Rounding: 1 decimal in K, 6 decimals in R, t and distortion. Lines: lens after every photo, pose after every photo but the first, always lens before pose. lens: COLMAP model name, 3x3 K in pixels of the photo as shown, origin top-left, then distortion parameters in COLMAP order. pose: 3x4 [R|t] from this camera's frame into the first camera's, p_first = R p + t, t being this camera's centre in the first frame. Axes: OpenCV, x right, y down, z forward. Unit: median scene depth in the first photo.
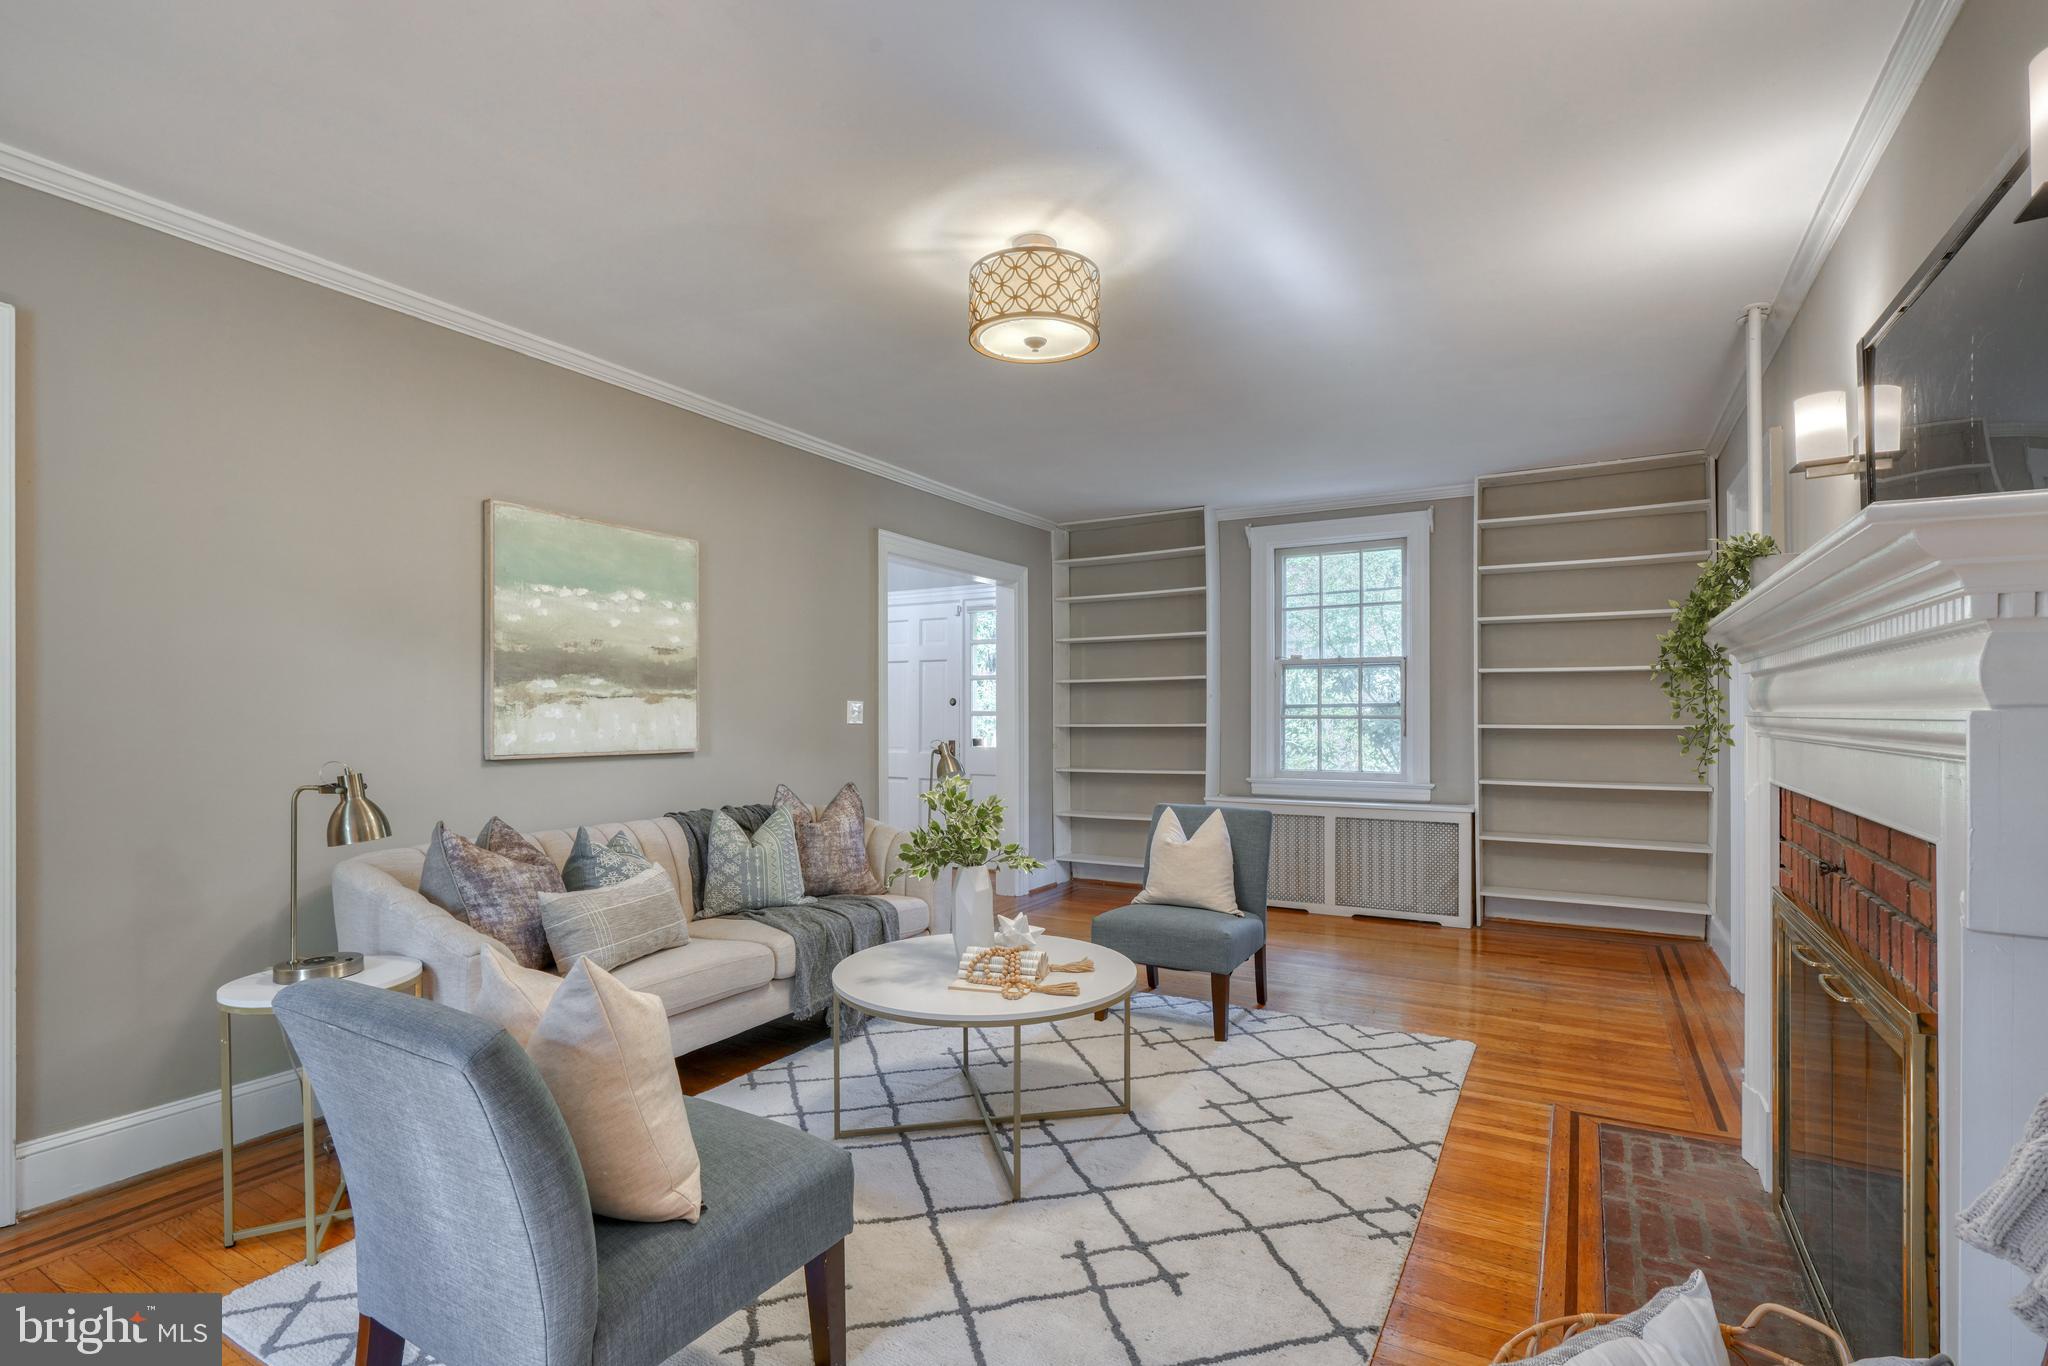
lens RADIAL K [[938.4, 0, 1066.4], [0, 938.4, 741.6], [0, 0, 1]] dist [-0.014983, 0.006002]
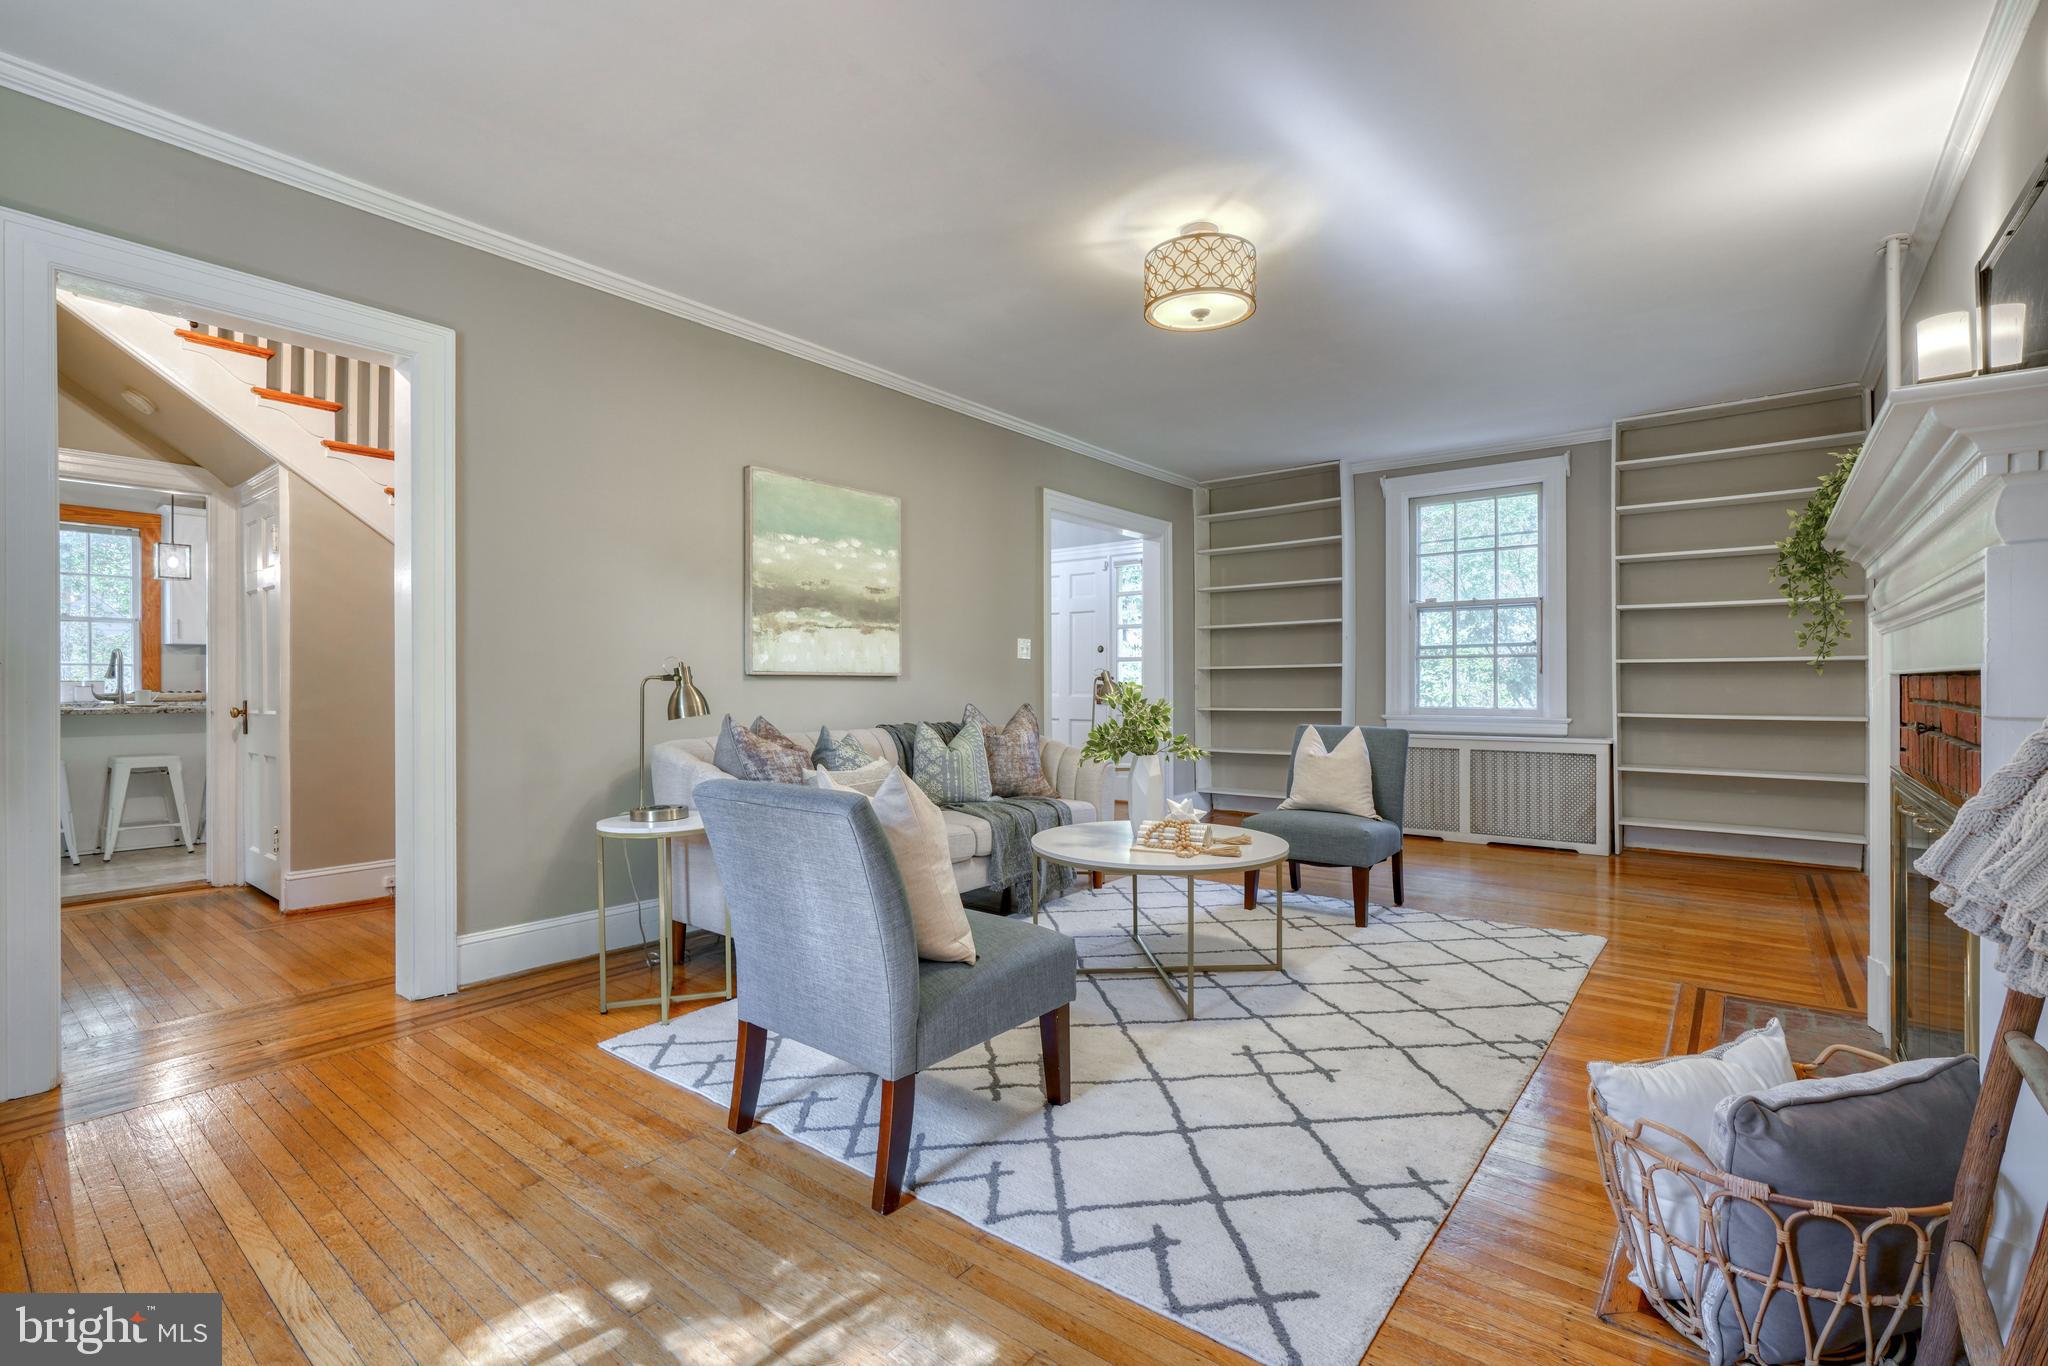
lens RADIAL K [[938.4, 0, 1041.7], [0, 938.4, 707.6], [0, 0, 1]] dist [-0.014983, 0.006002]
pose [[0.988475, 0.002182, -0.151368, -0.045598], [-0.004096, 0.999915, -0.012339, 0.077629], [0.151328, 0.012817, 0.988400, -0.171710]]
